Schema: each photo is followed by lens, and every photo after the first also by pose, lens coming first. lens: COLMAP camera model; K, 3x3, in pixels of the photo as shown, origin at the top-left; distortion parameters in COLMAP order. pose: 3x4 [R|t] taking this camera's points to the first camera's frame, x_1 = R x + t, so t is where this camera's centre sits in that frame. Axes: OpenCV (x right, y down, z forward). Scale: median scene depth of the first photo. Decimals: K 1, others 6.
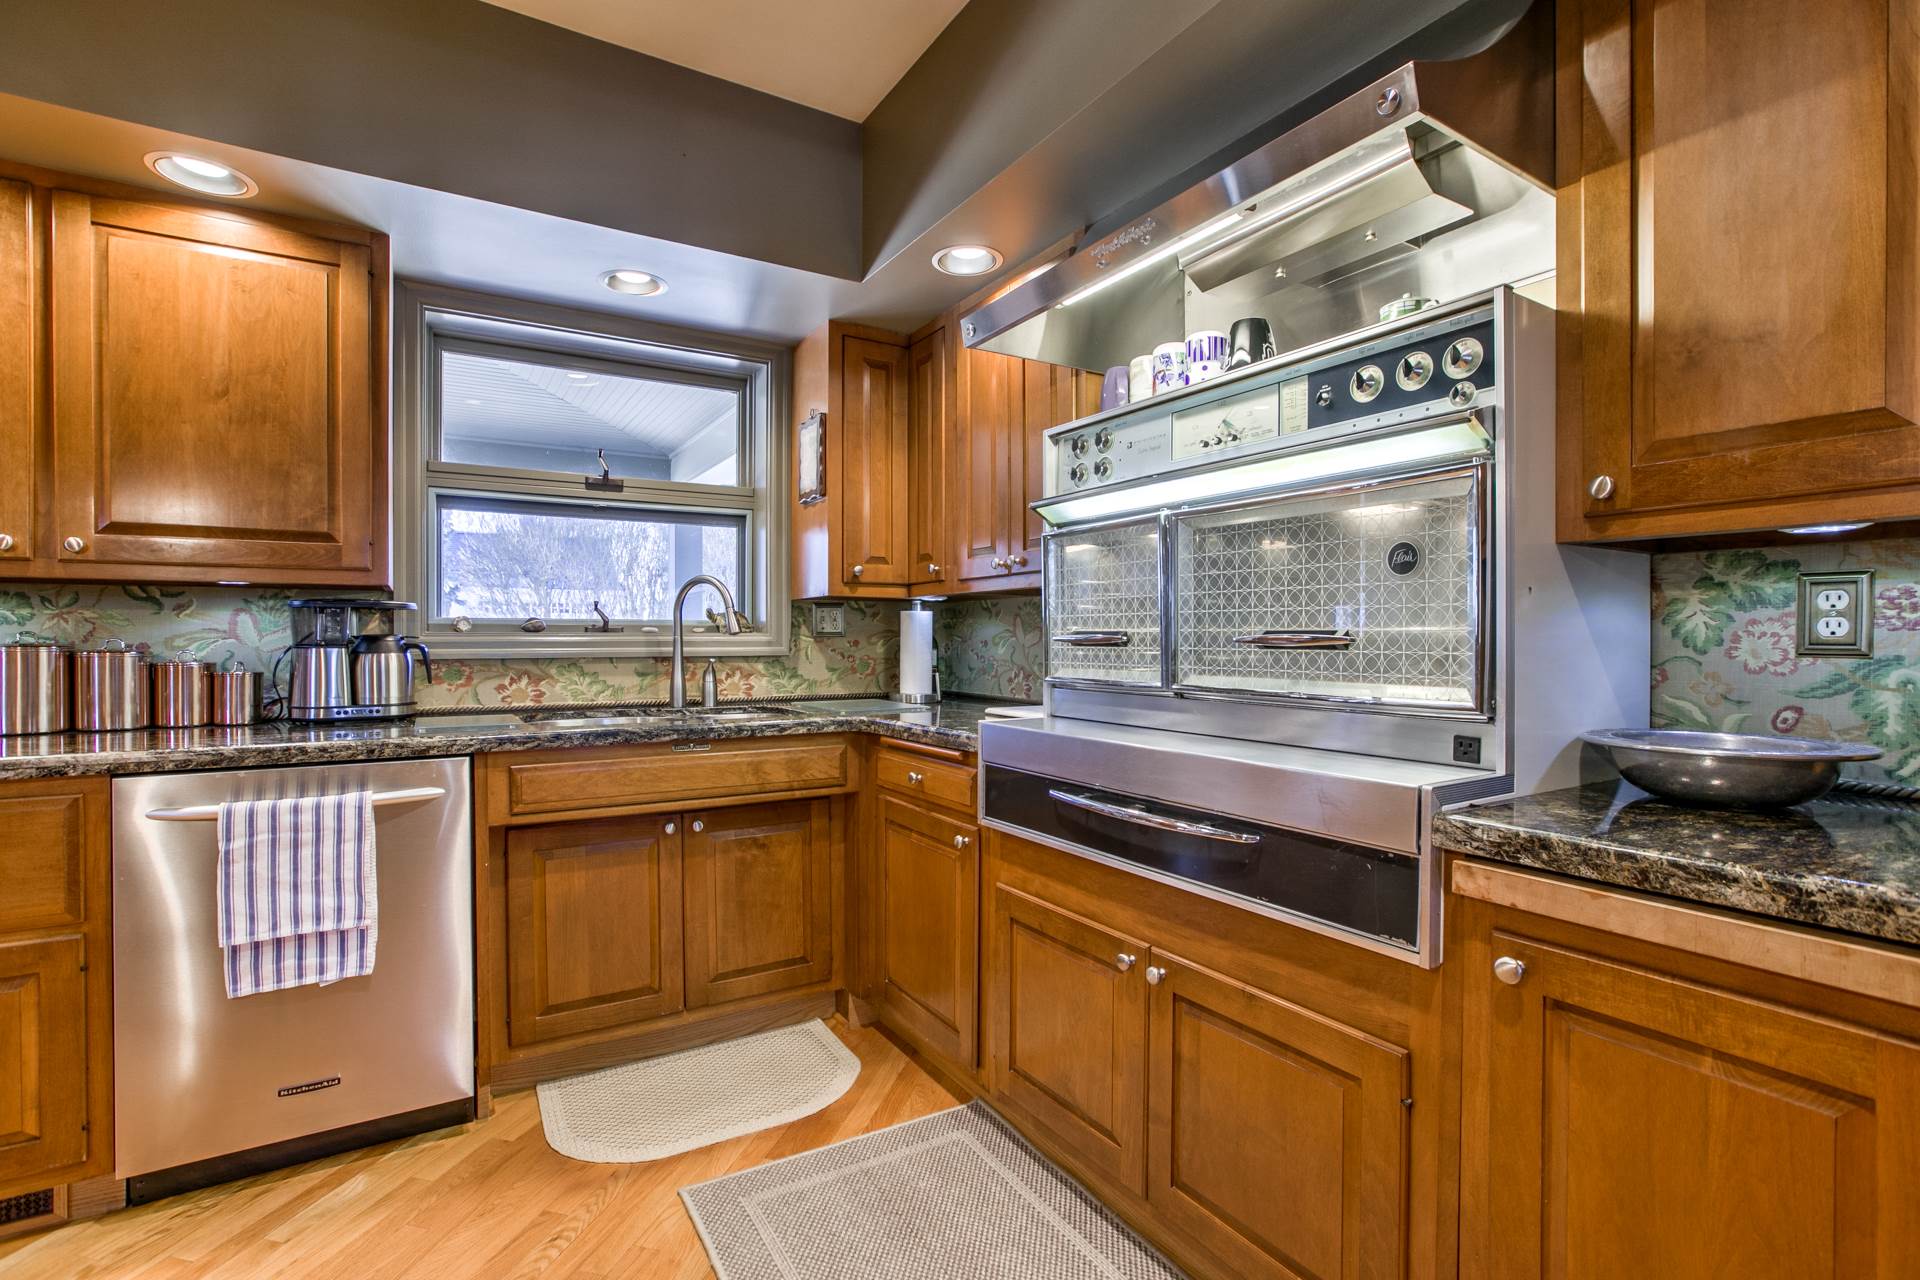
lens RADIAL K [[892.7, 0, 975.6], [0, 892.7, 645.0], [0, 0, 1]] dist [-0.031006, 0.013974]
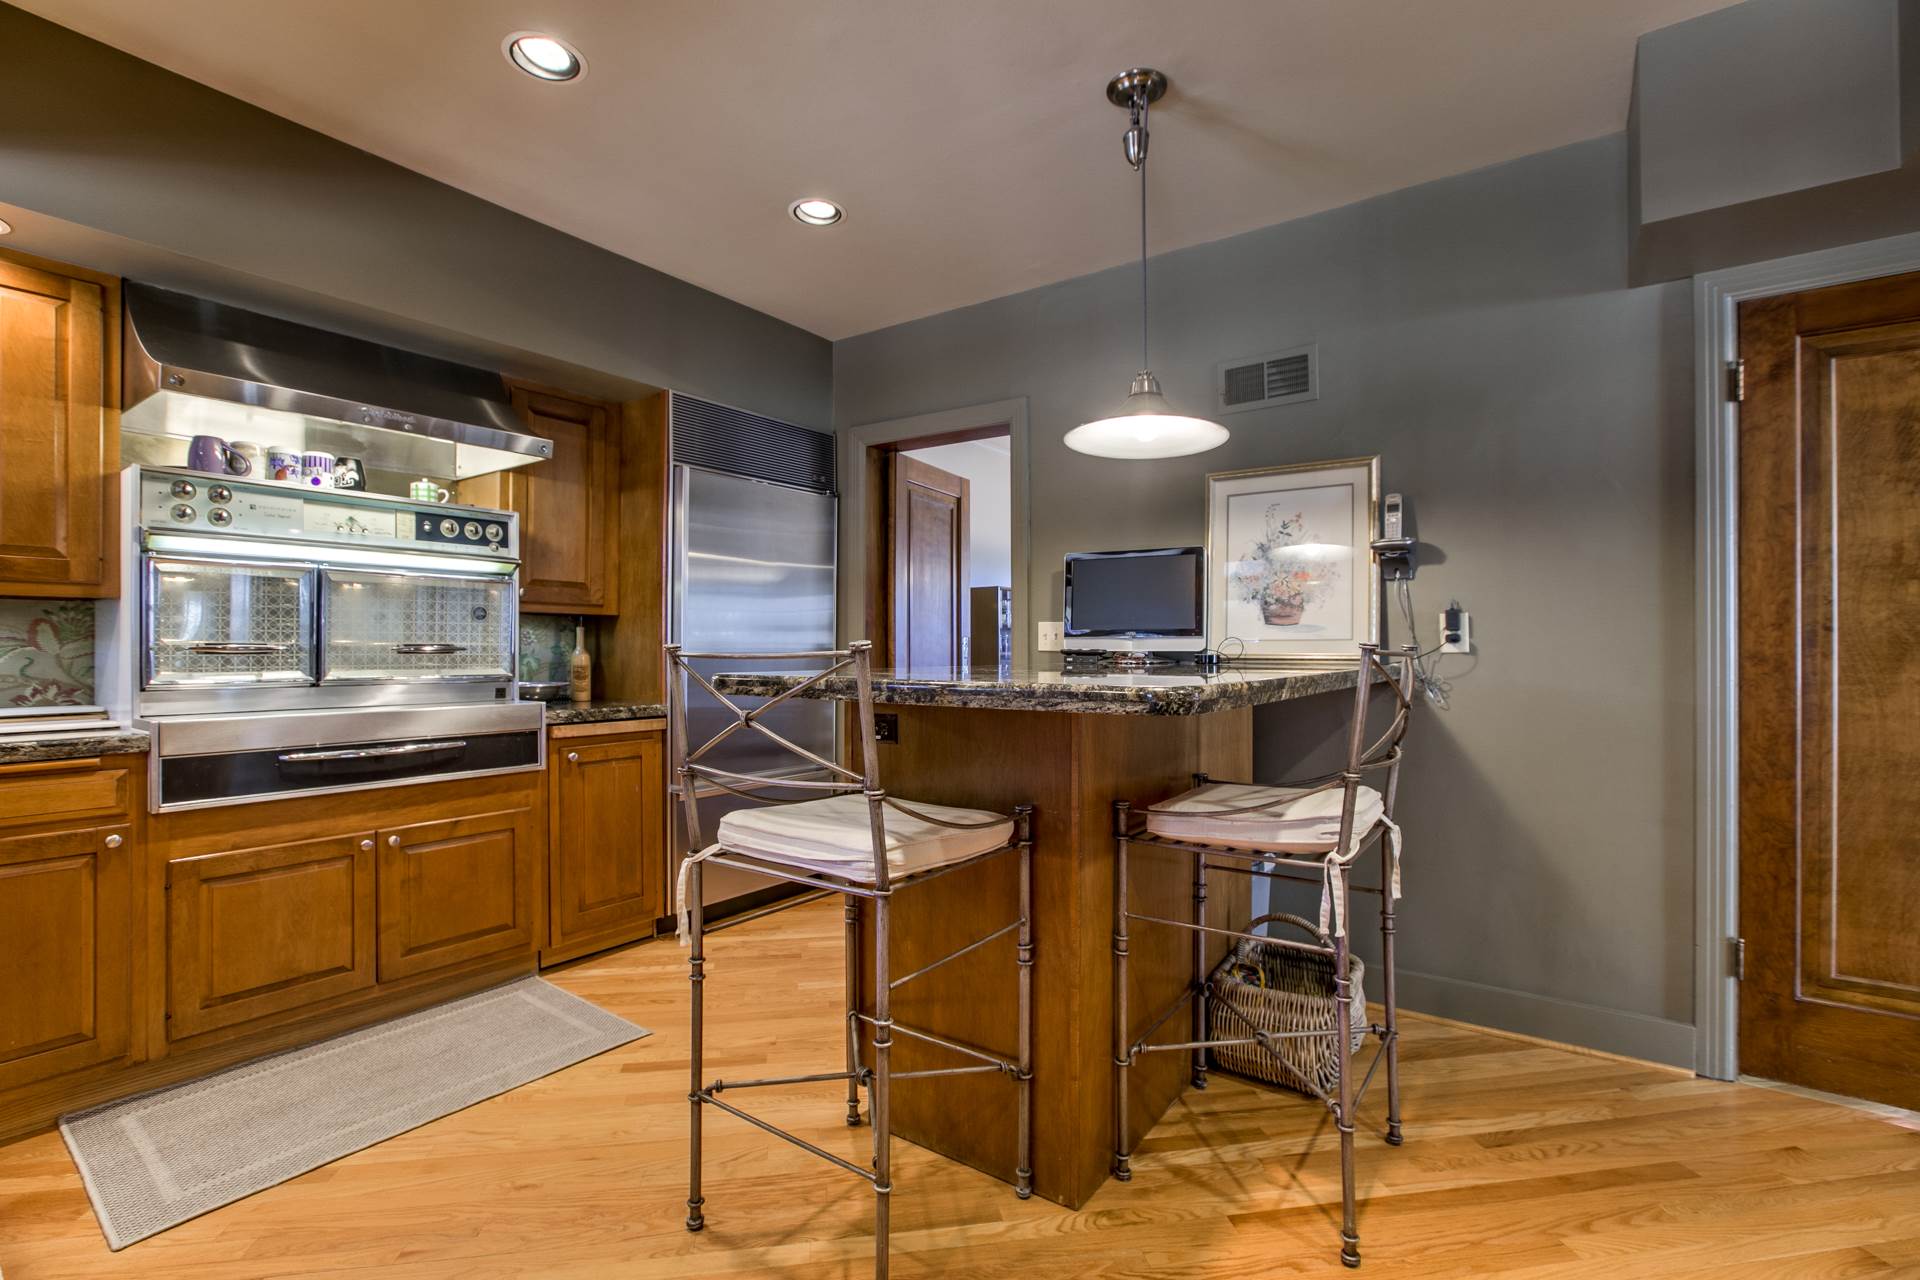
lens RADIAL K [[892.7, 0, 947.2], [0, 892.7, 641.8], [0, 0, 1]] dist [-0.031006, 0.013974]
pose [[-0.383717, 0.007517, 0.923420, -1.486133], [0.009442, 0.999947, -0.004216, -0.001913], [-0.923403, 0.007101, -0.383767, 0.536787]]
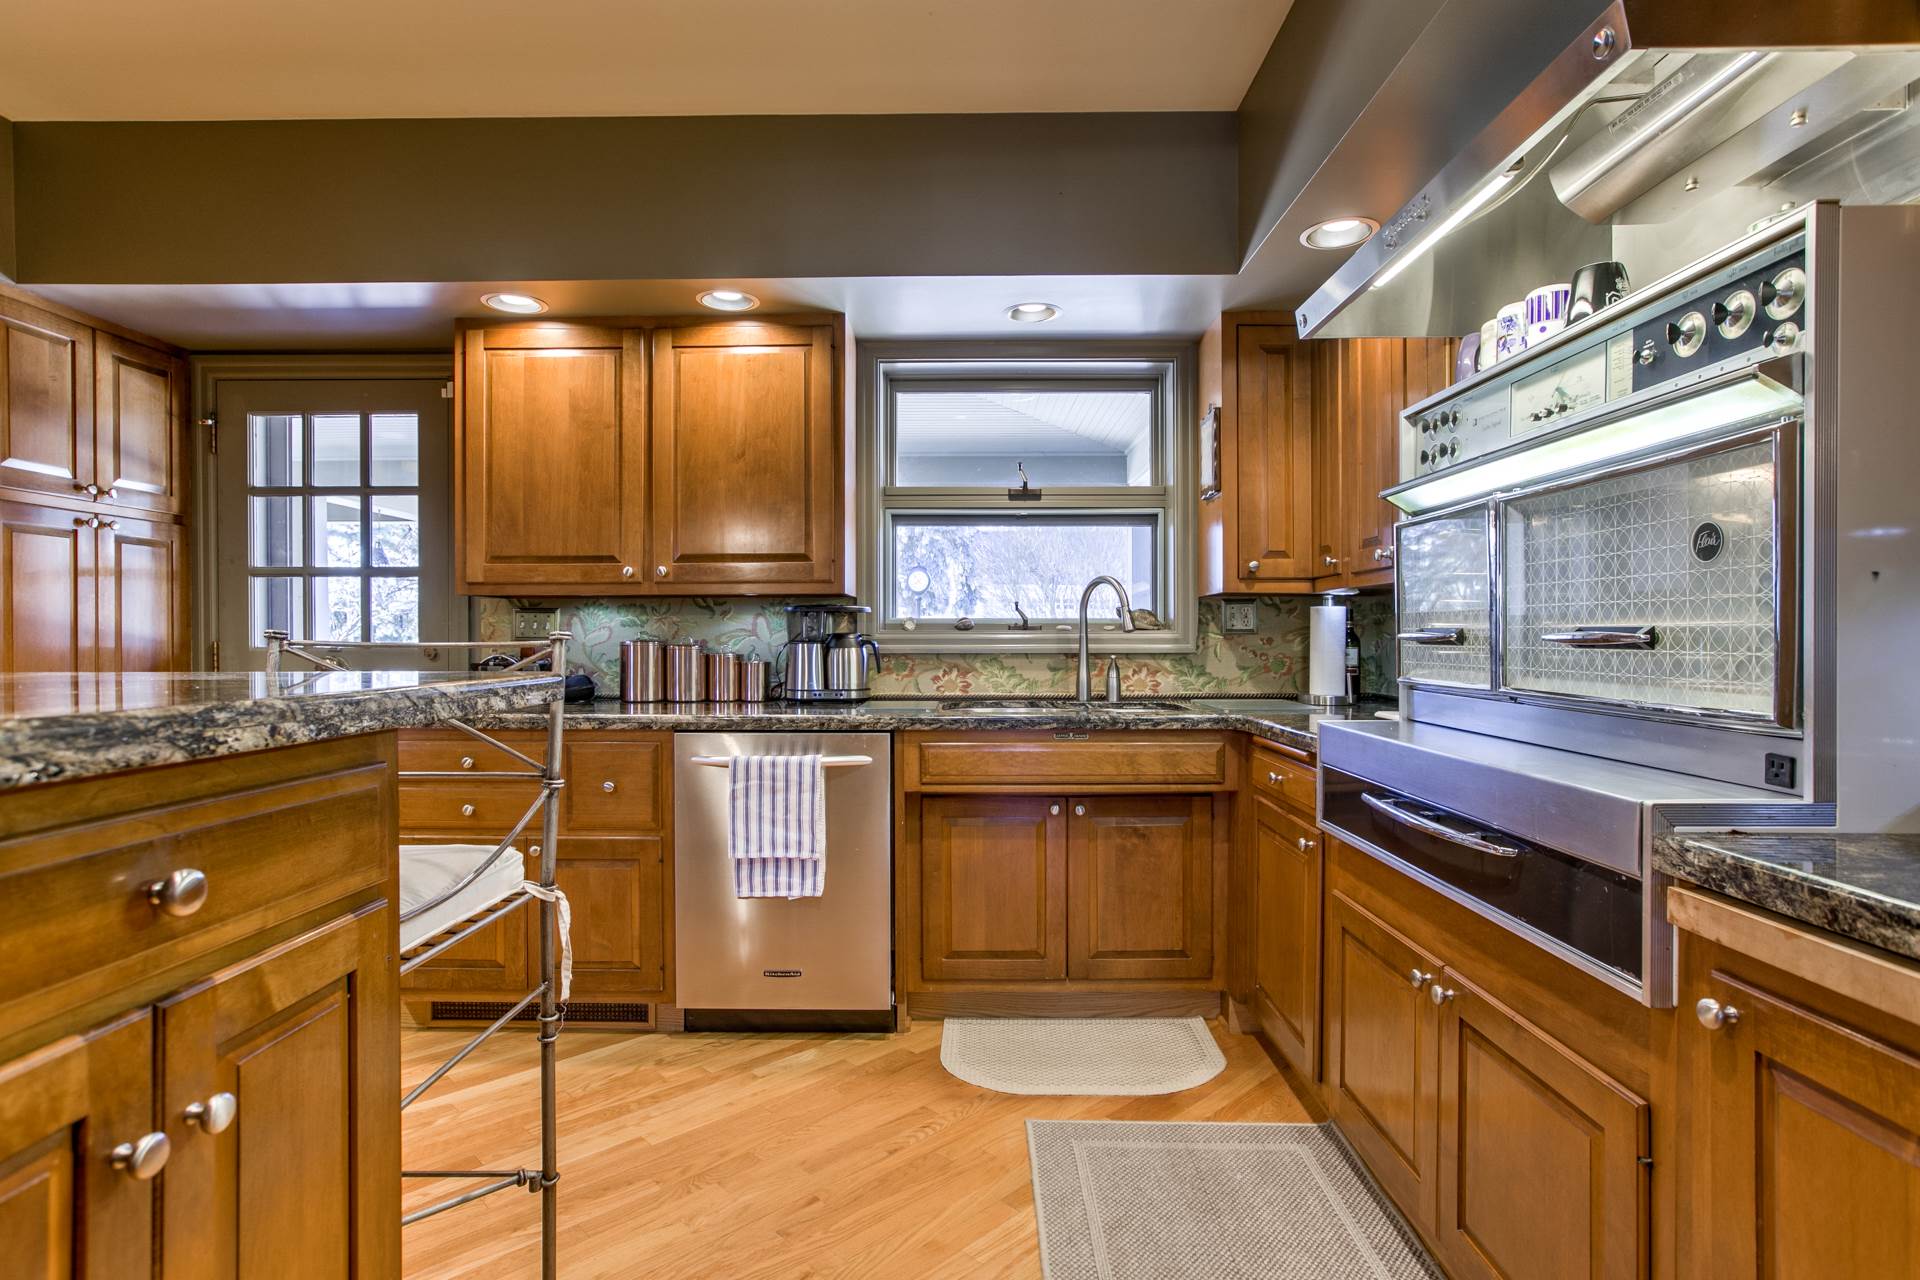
lens RADIAL K [[1005.4, 0, 960.8], [0, 1005.4, 645.9], [0, 0, 1]] dist [-0.017635, 0.012083]
pose [[0.843400, 0.004932, -0.537264, 0.277397], [-0.003282, 0.999987, 0.004028, 0.000189], [0.537276, -0.001634, 0.843405, -0.132329]]
